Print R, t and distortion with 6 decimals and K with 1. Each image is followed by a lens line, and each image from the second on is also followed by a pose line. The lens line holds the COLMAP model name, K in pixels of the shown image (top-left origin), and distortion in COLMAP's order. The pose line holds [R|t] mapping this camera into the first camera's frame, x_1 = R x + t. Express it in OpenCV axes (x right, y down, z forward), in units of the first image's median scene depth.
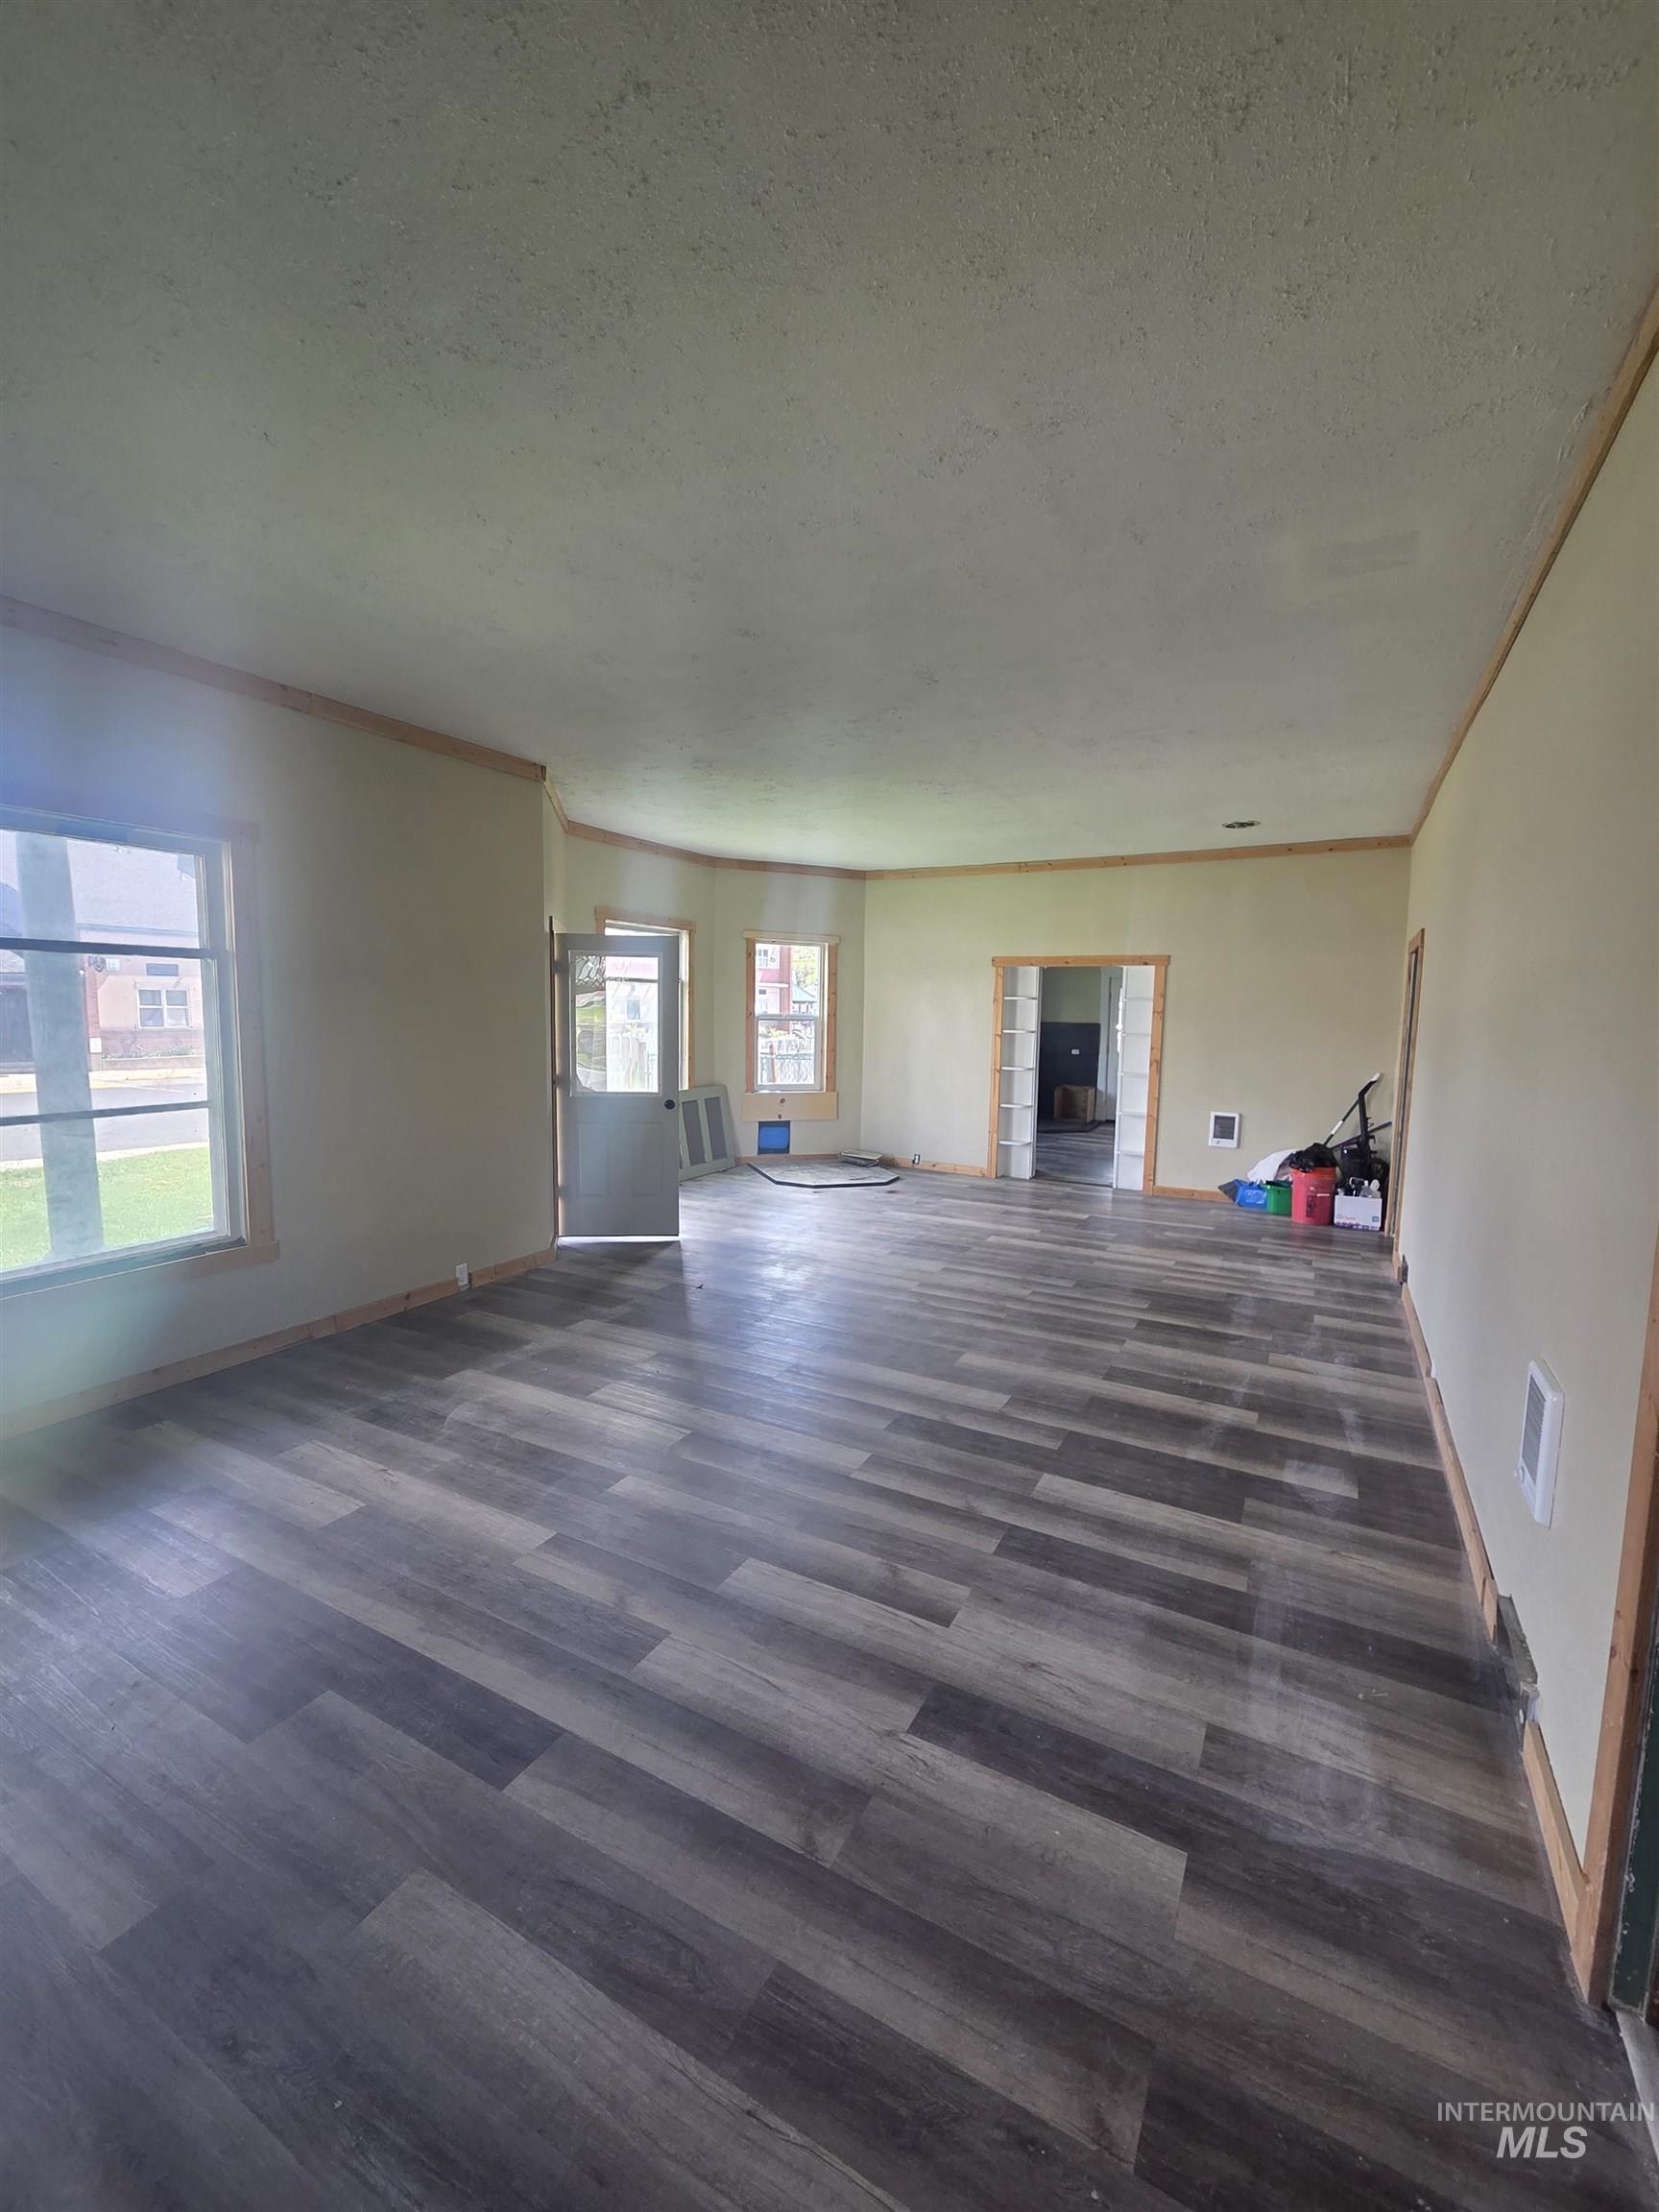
lens RADIAL K [[908.1, 0, 819.2], [0, 908.1, 1110.8], [0, 0, 1]] dist [0.007478, -0.000212]
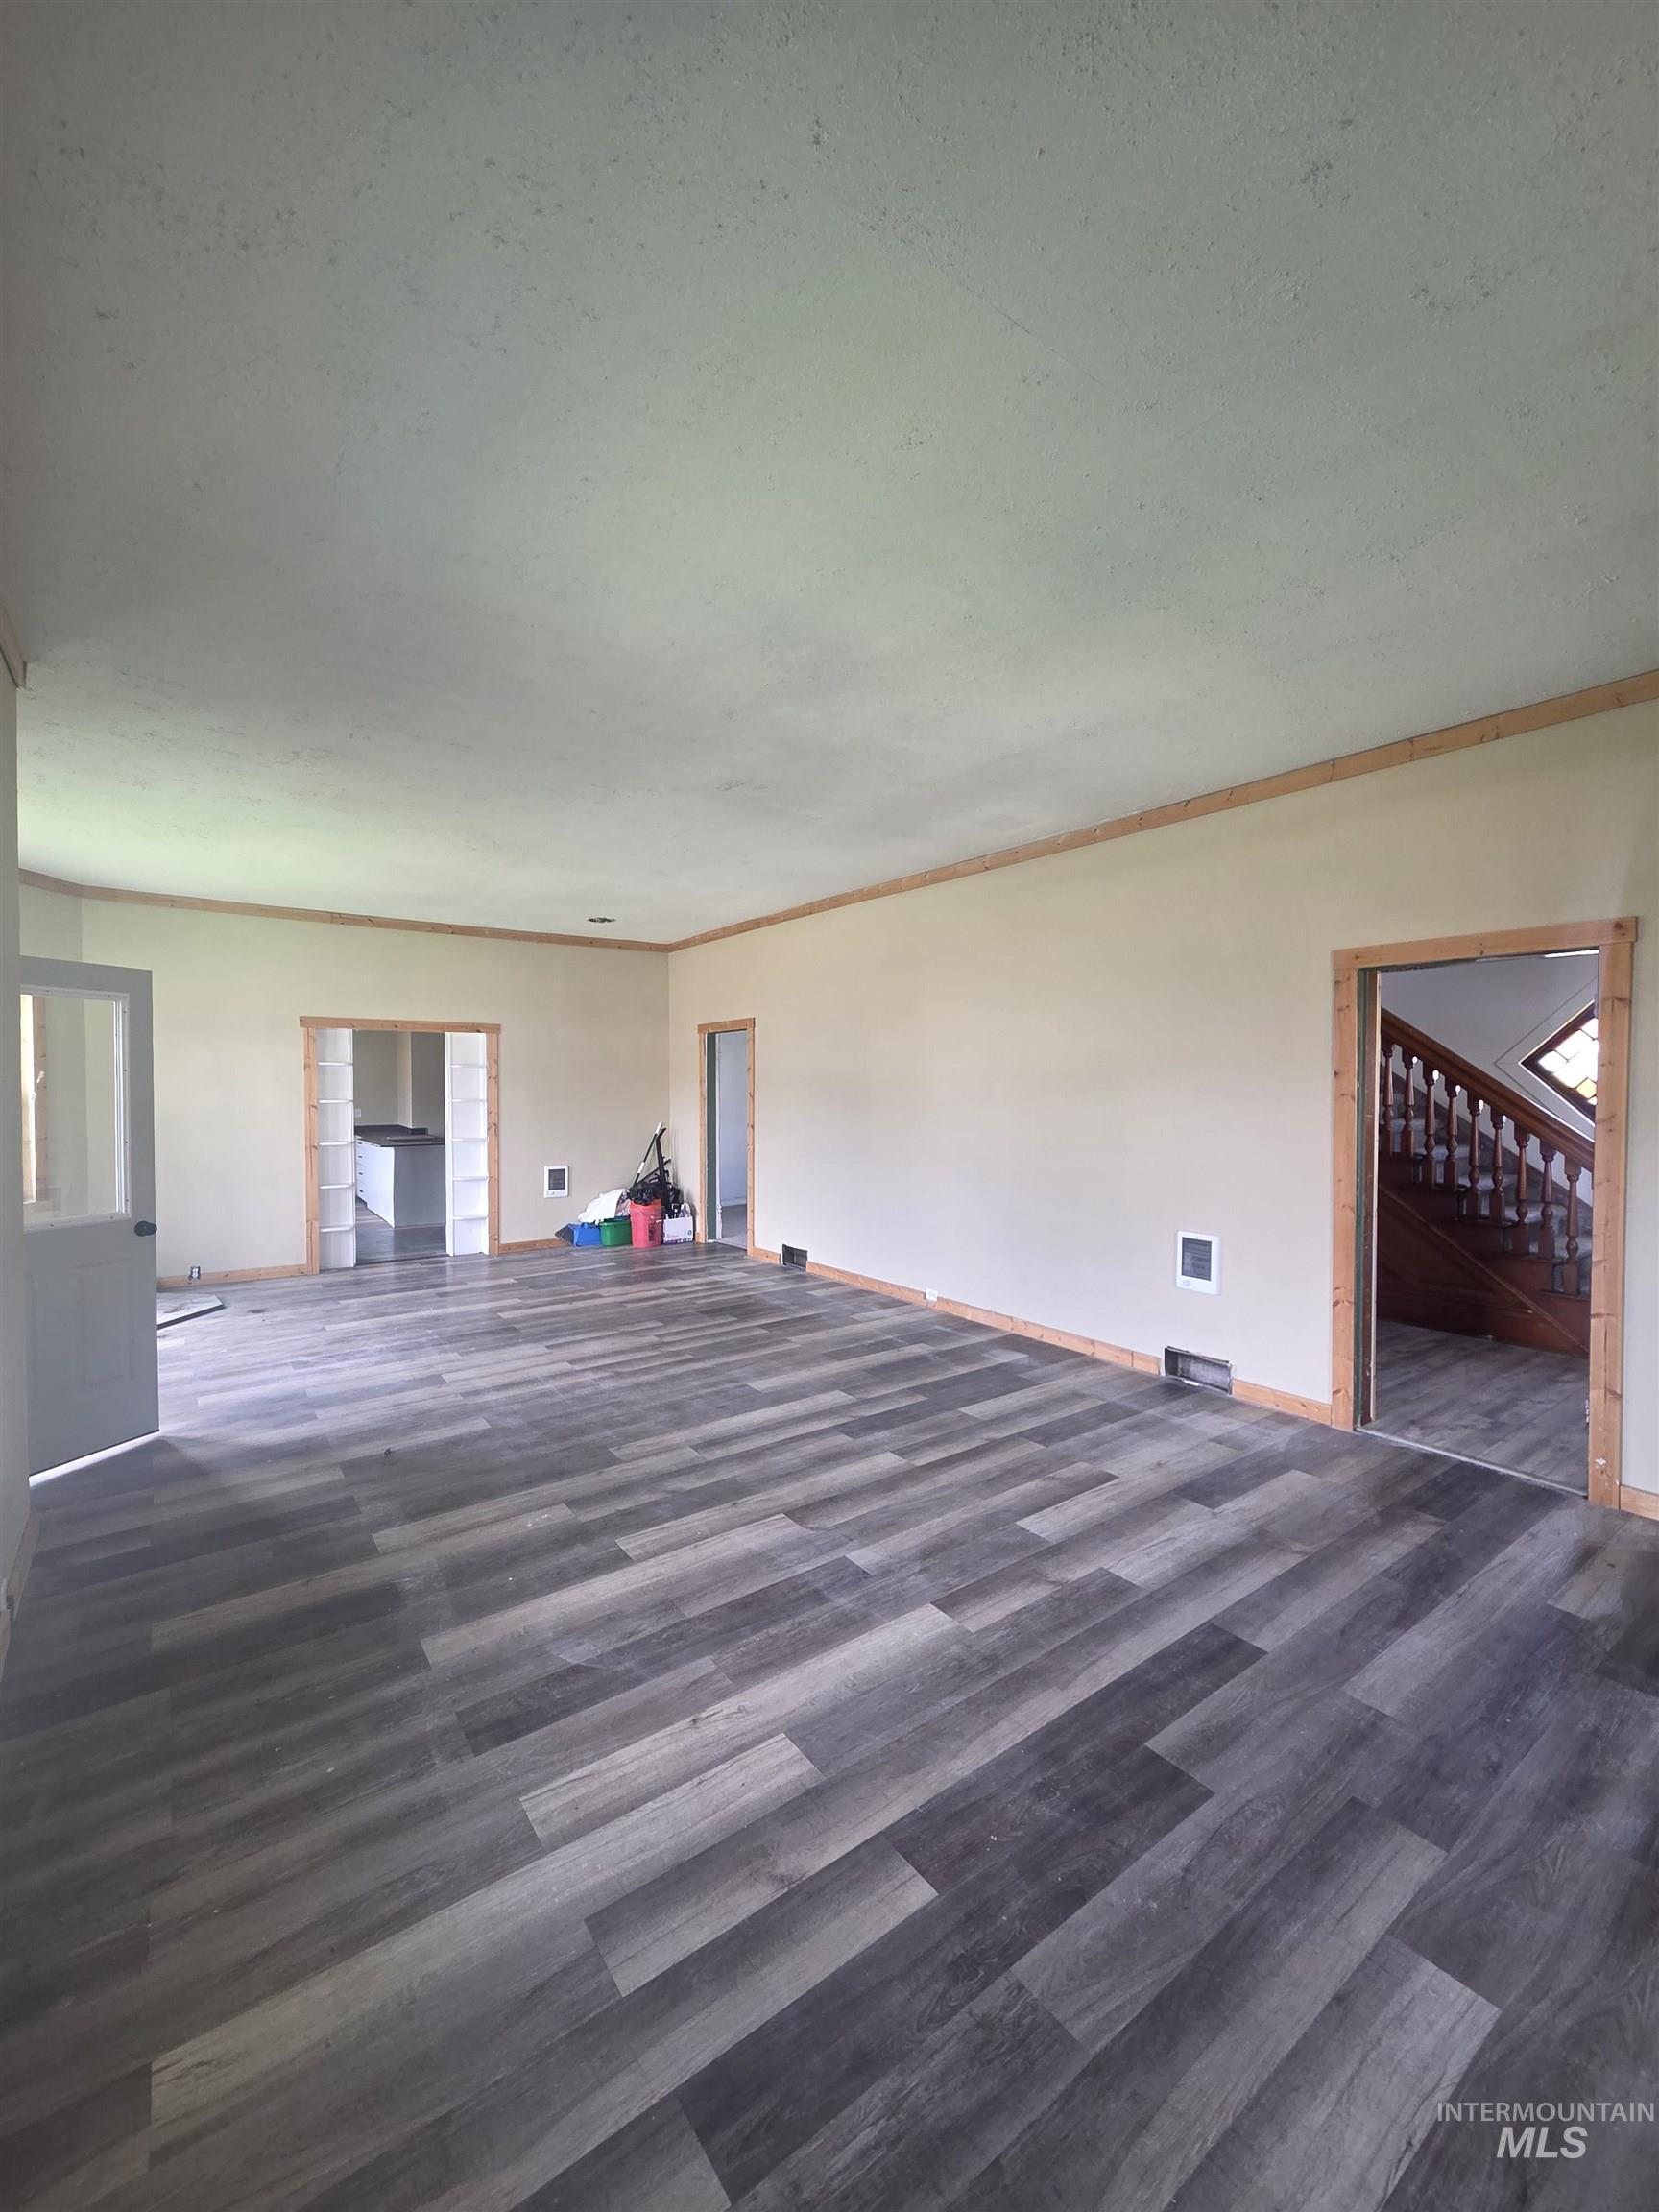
lens RADIAL K [[908.1, 0, 829.4], [0, 908.1, 1104.1], [0, 0, 1]] dist [0.007478, -0.000212]
pose [[0.415238, -0.037863, 0.908924, -0.875000], [0.107106, 0.994219, -0.007515, -0.059952], [-0.903386, 0.100472, 0.416893, 0.452757]]
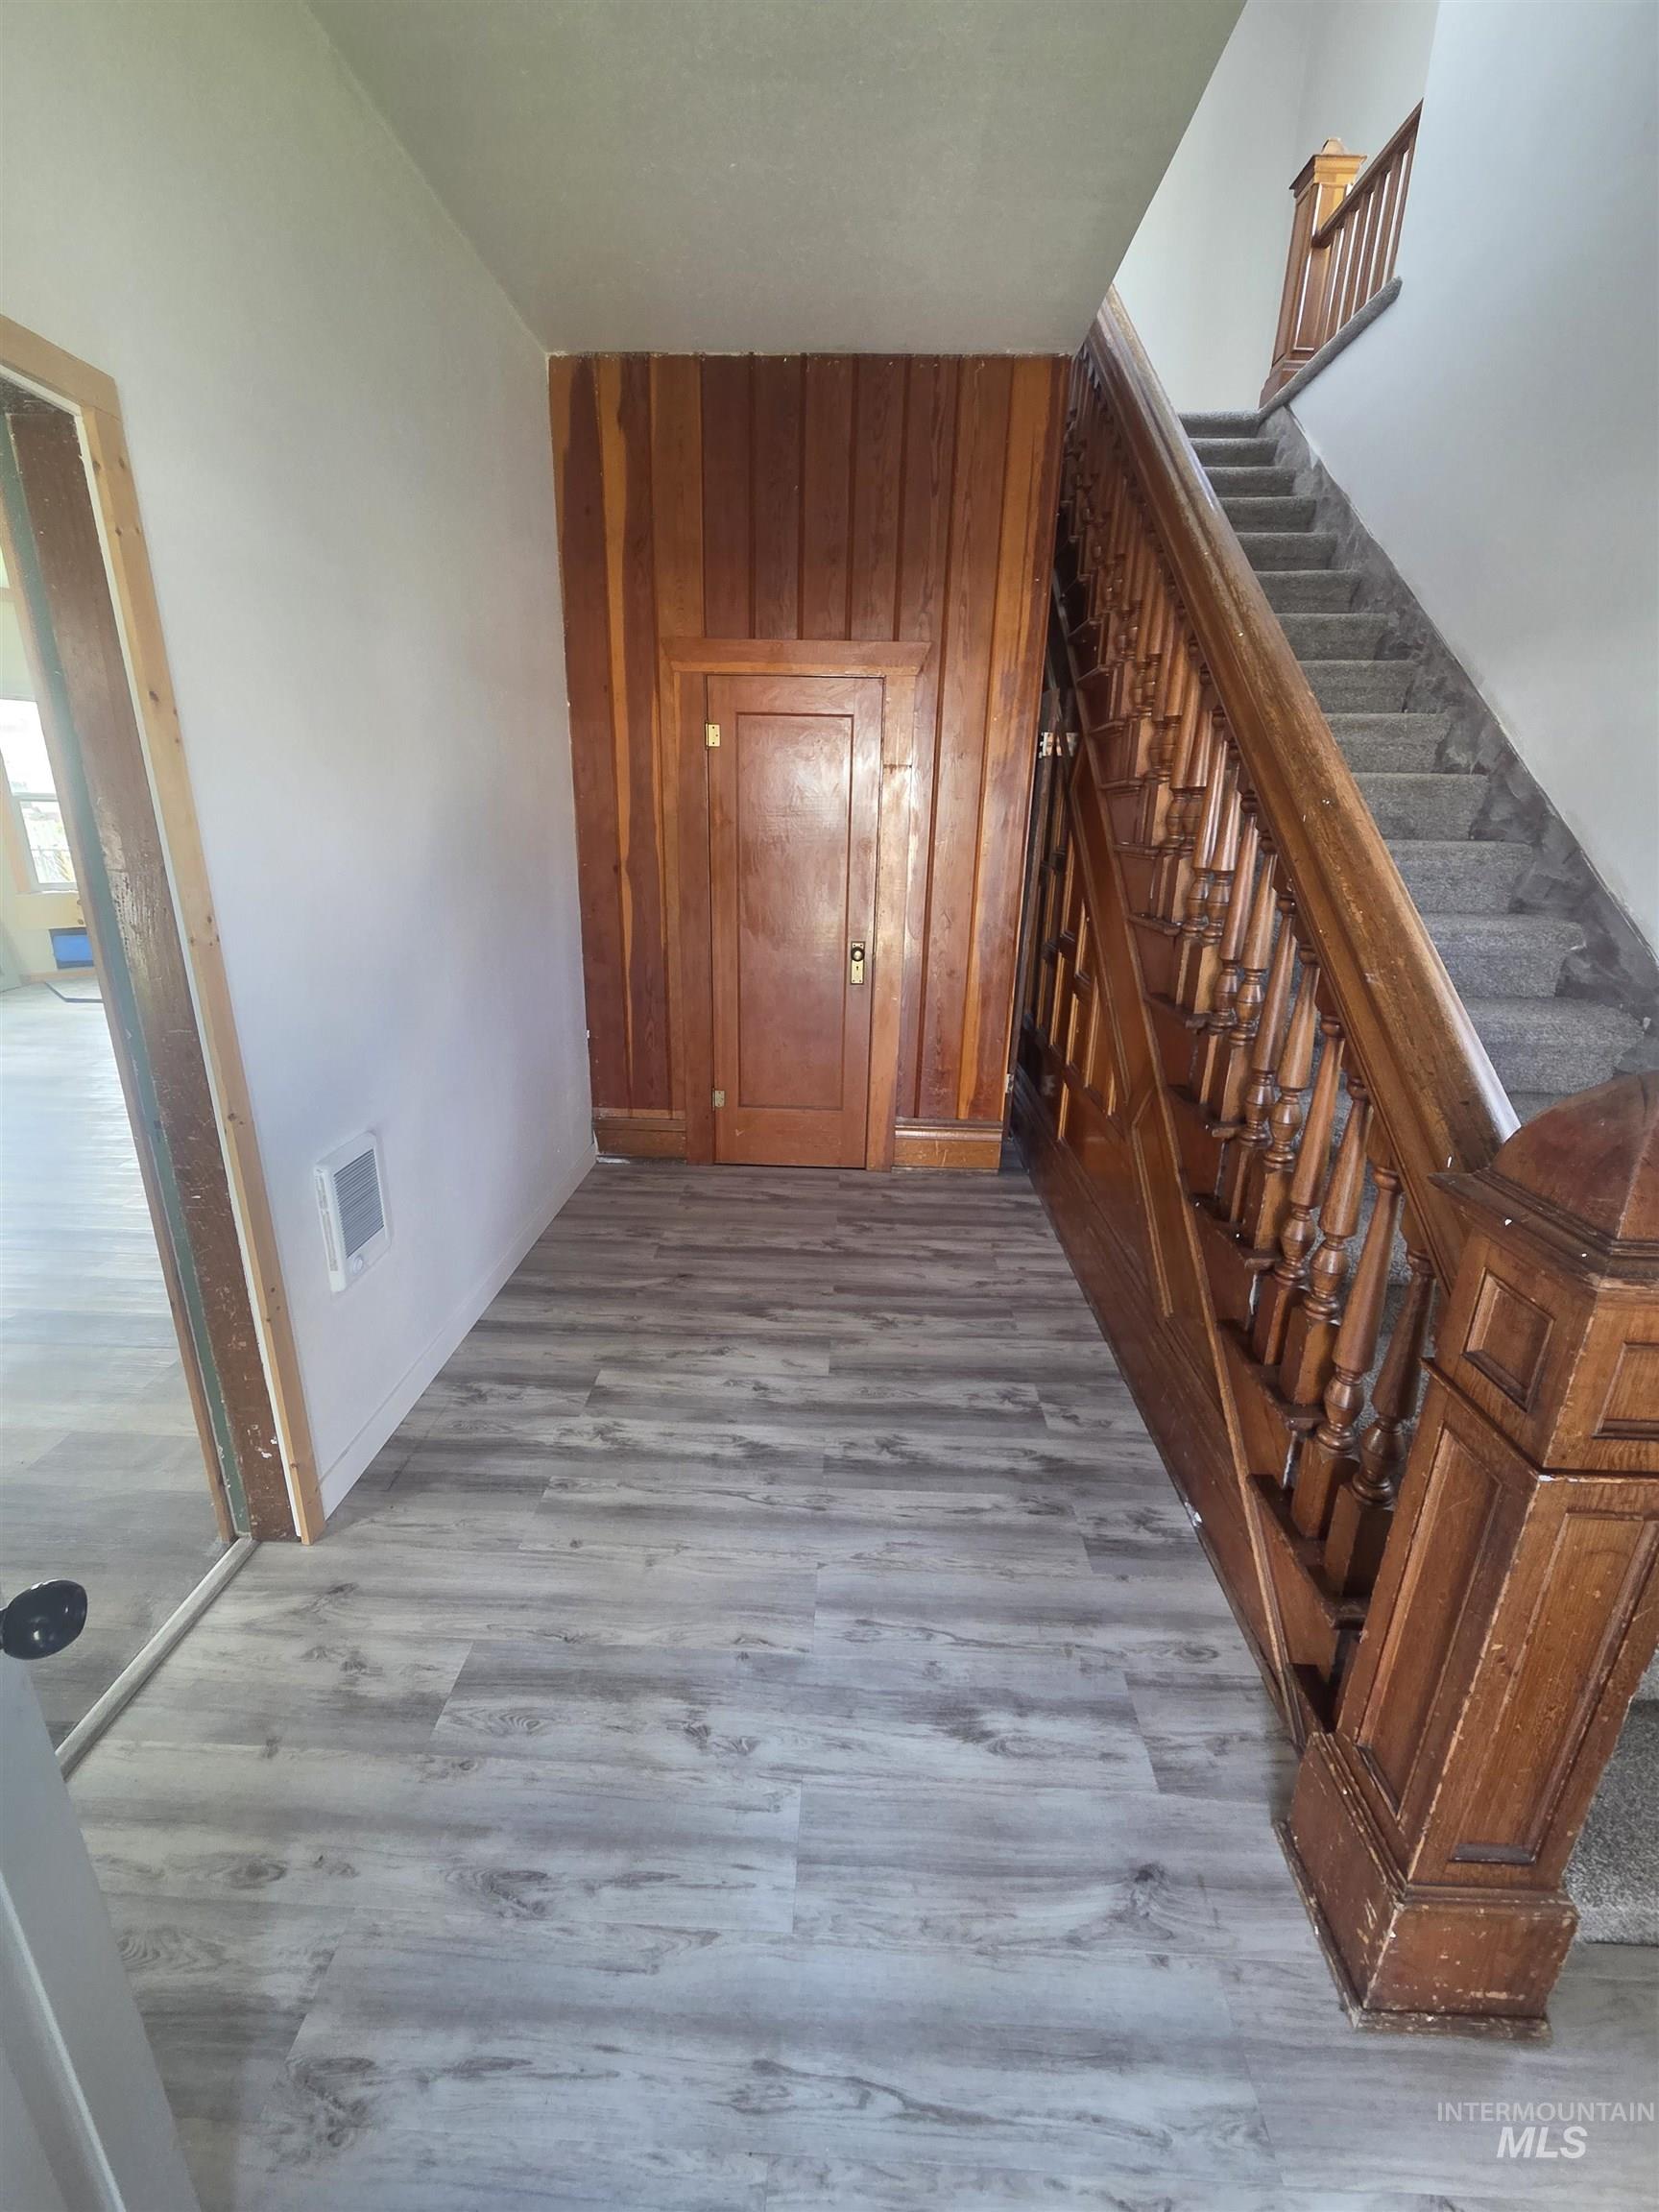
lens RADIAL K [[908.1, 0, 824.4], [0, 908.1, 1105.3], [0, 0, 1]] dist [0.007478, -0.000212]
pose [[0.893285, -0.136869, 0.428146, 0.819411], [0.043716, 0.974452, 0.220302, 0.069478], [-0.447360, -0.178075, 0.876446, -0.349306]]
